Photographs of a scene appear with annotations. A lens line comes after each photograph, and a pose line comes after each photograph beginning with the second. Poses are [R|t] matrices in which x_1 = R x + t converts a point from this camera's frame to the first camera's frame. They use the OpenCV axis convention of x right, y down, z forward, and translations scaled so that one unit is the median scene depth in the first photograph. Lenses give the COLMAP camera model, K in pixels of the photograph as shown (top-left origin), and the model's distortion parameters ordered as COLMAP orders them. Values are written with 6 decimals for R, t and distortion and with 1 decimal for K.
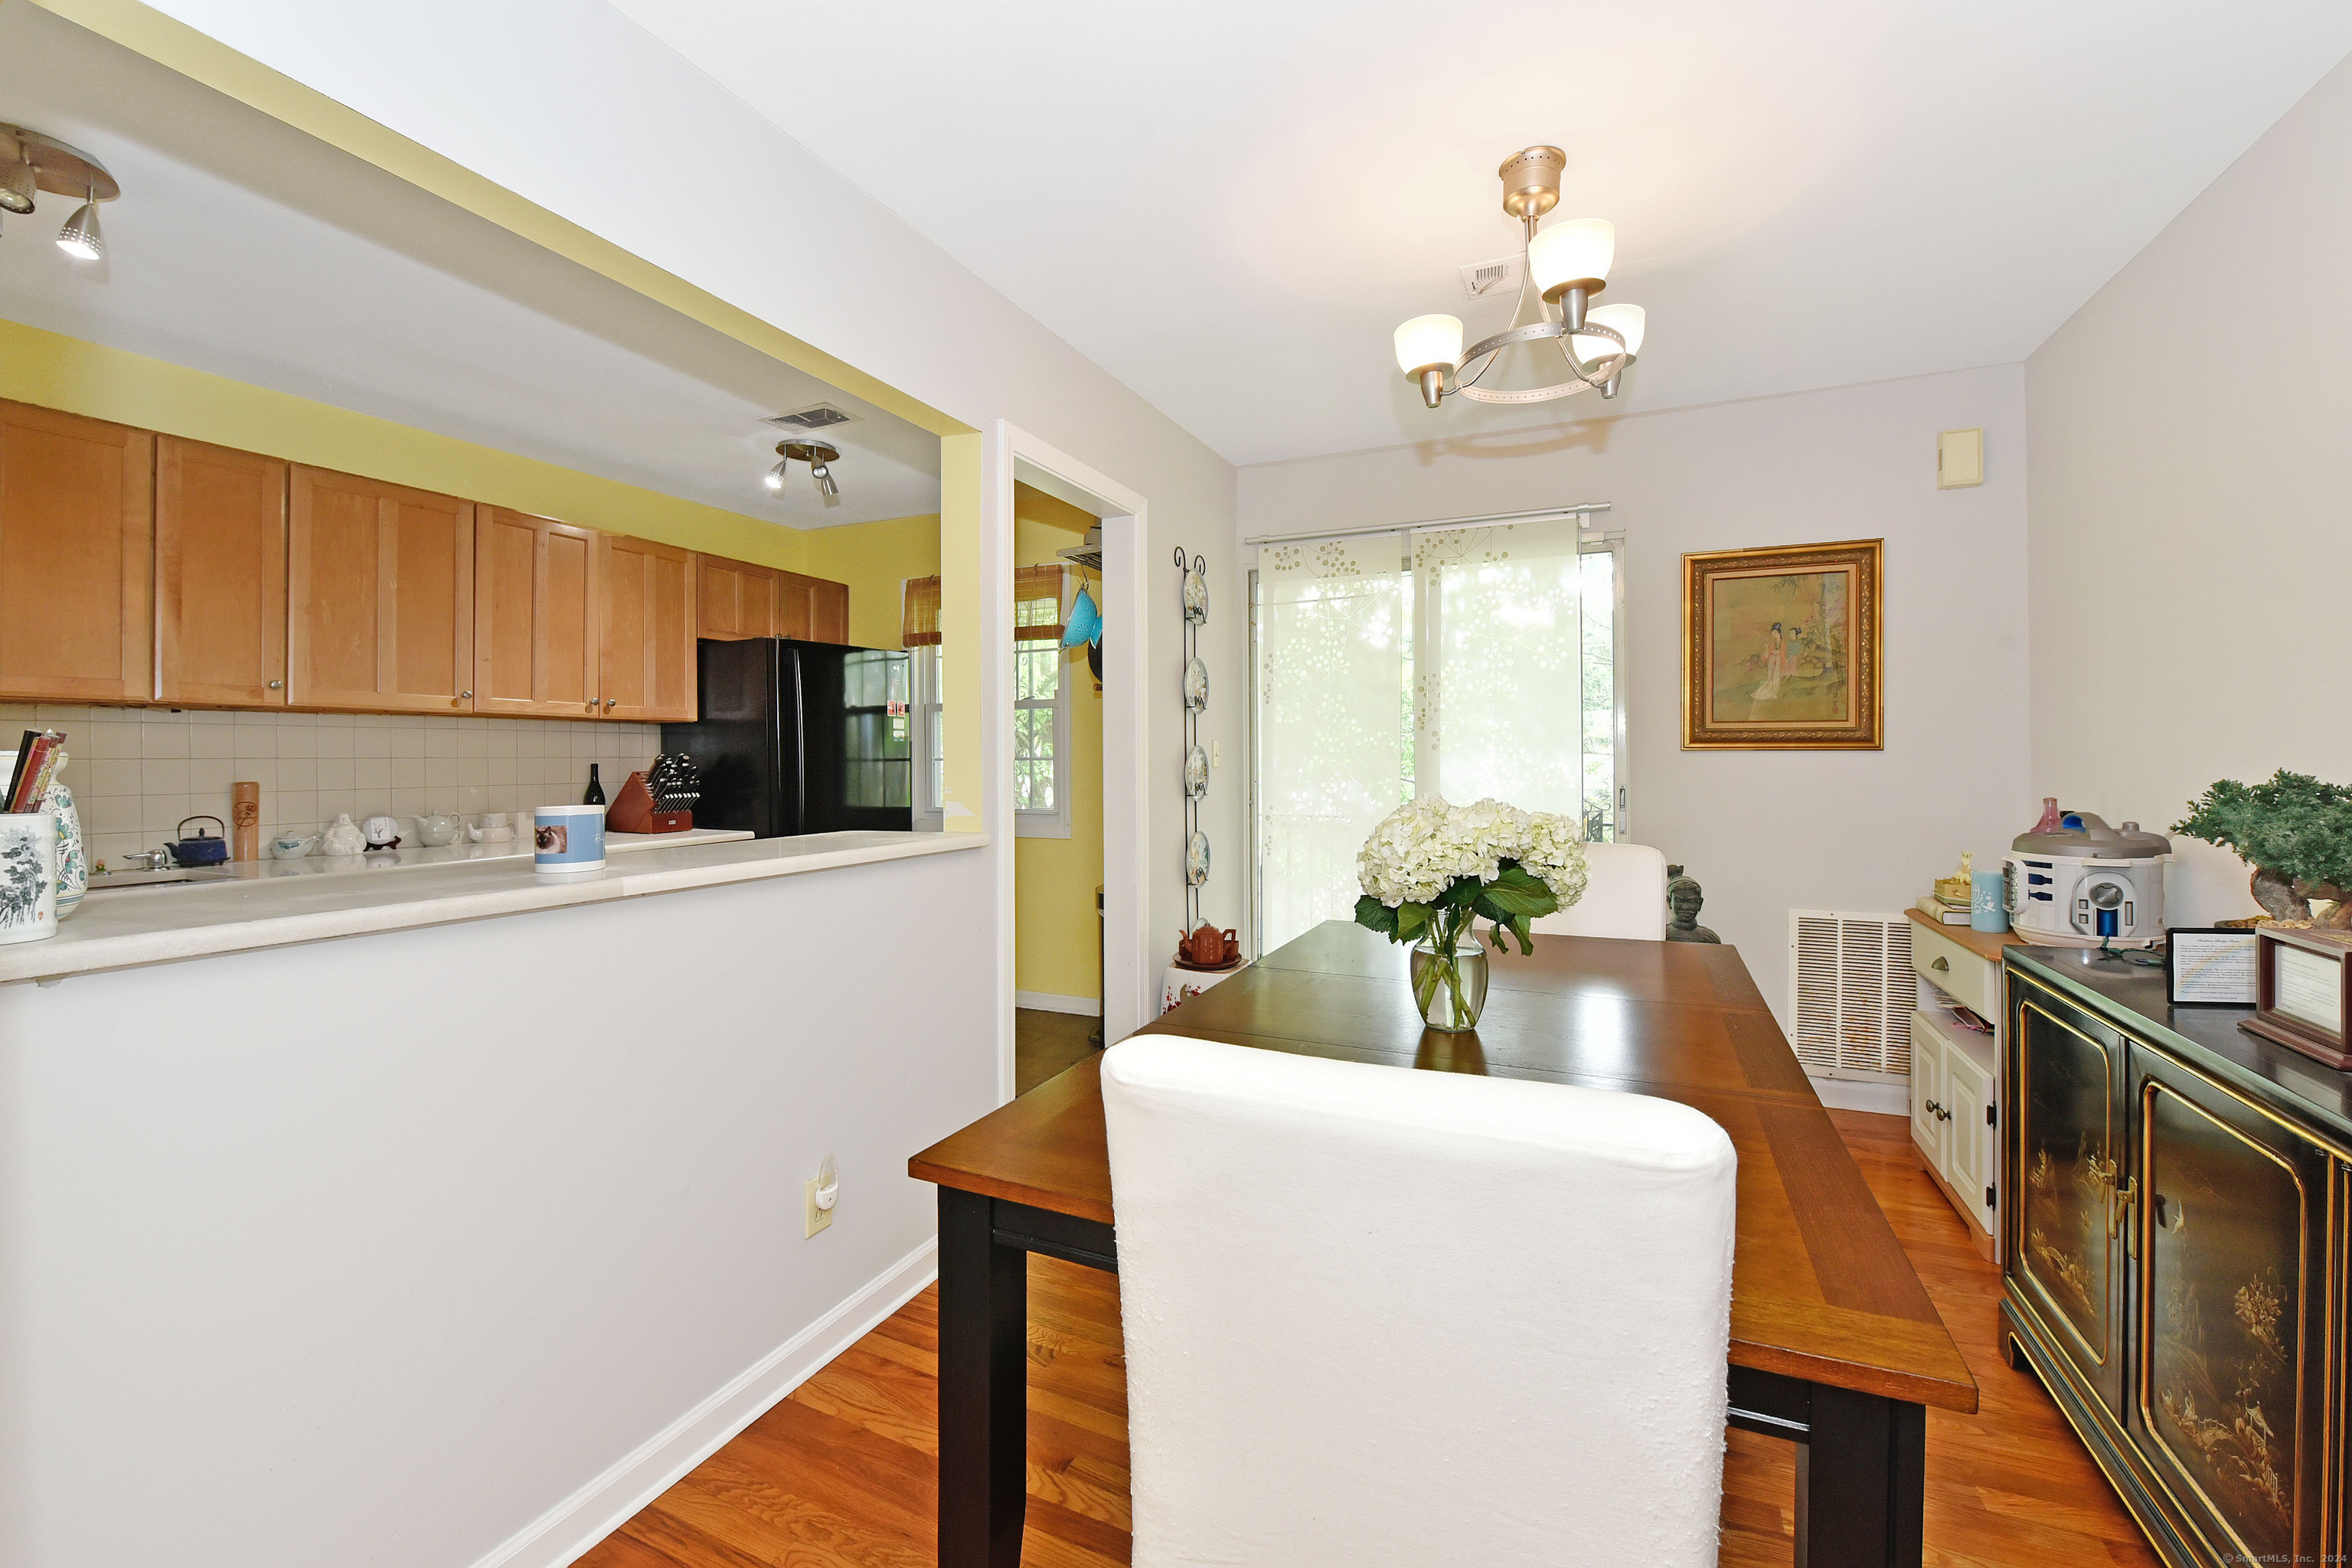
lens RADIAL K [[955.3, 0, 1167.9], [0, 955.3, 749.3], [0, 0, 1]] dist [-0.001267, -0.007492]
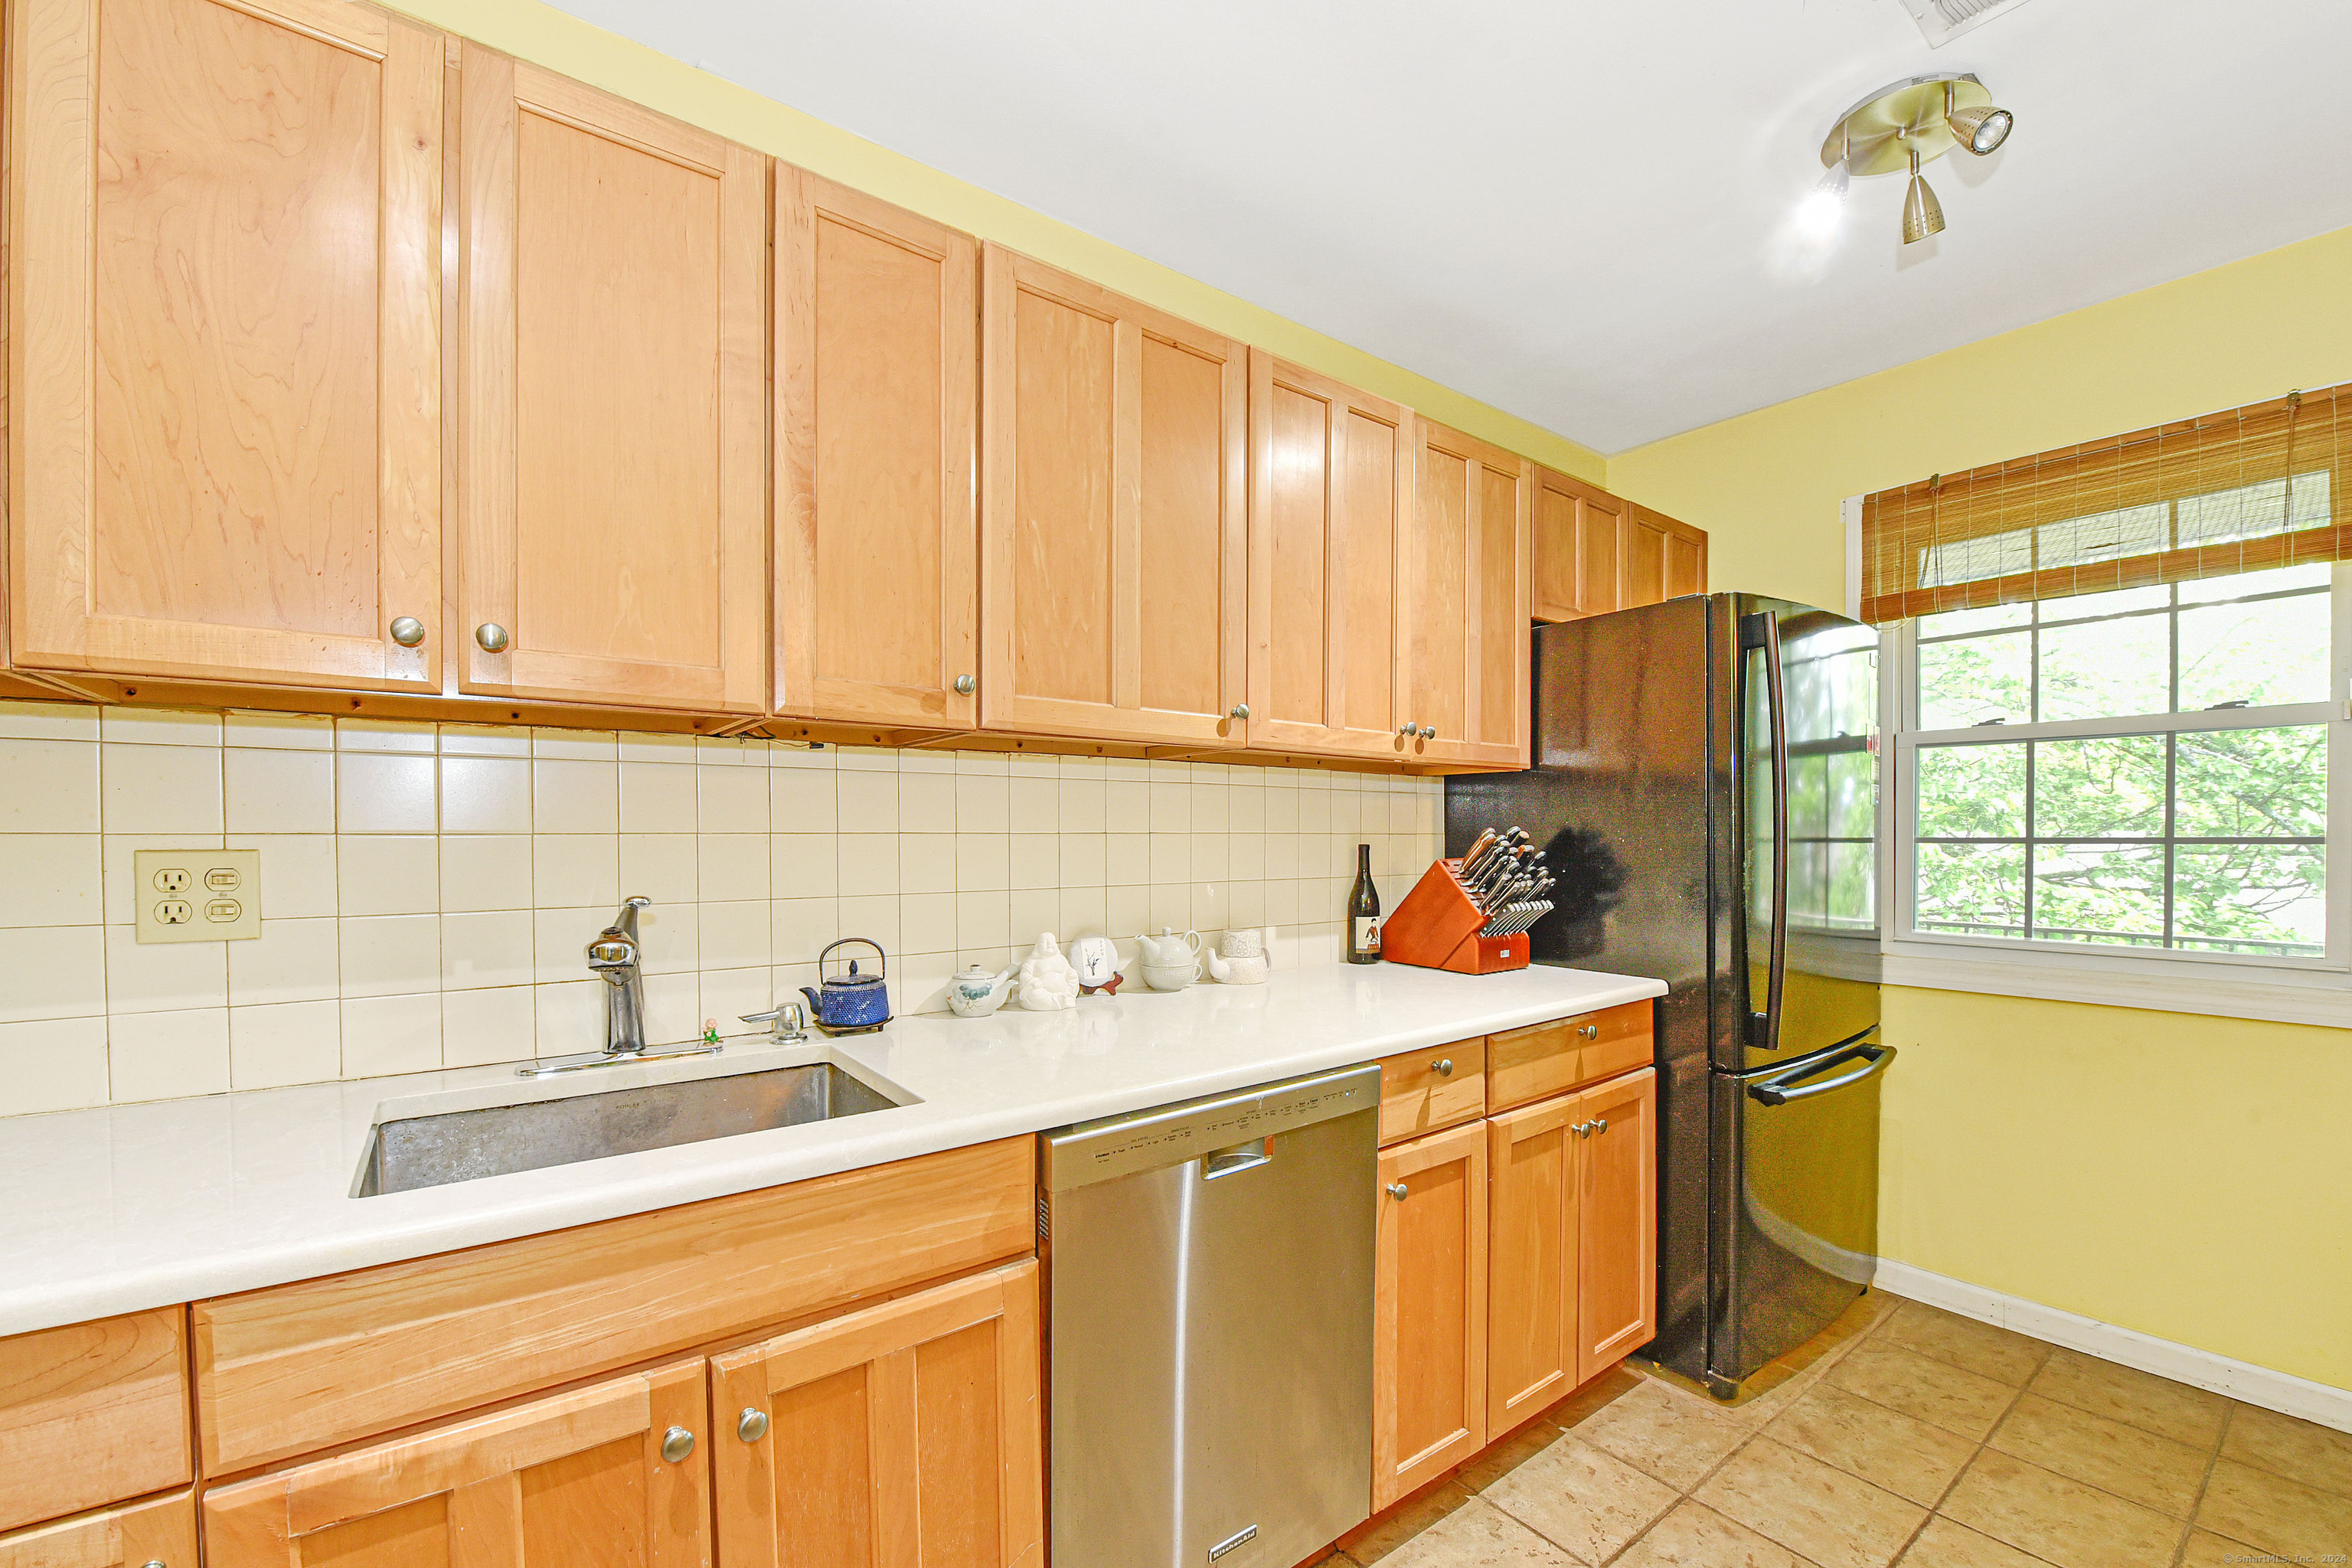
lens RADIAL K [[969.8, 0, 1174.0], [0, 969.8, 839.8], [0, 0, 1]] dist [-0.000848, -0.000178]
pose [[0.880227, 0.009745, -0.474453, -0.509978], [-0.002474, 0.999870, 0.015946, 0.003719], [0.474547, -0.012863, 0.880136, 0.512027]]
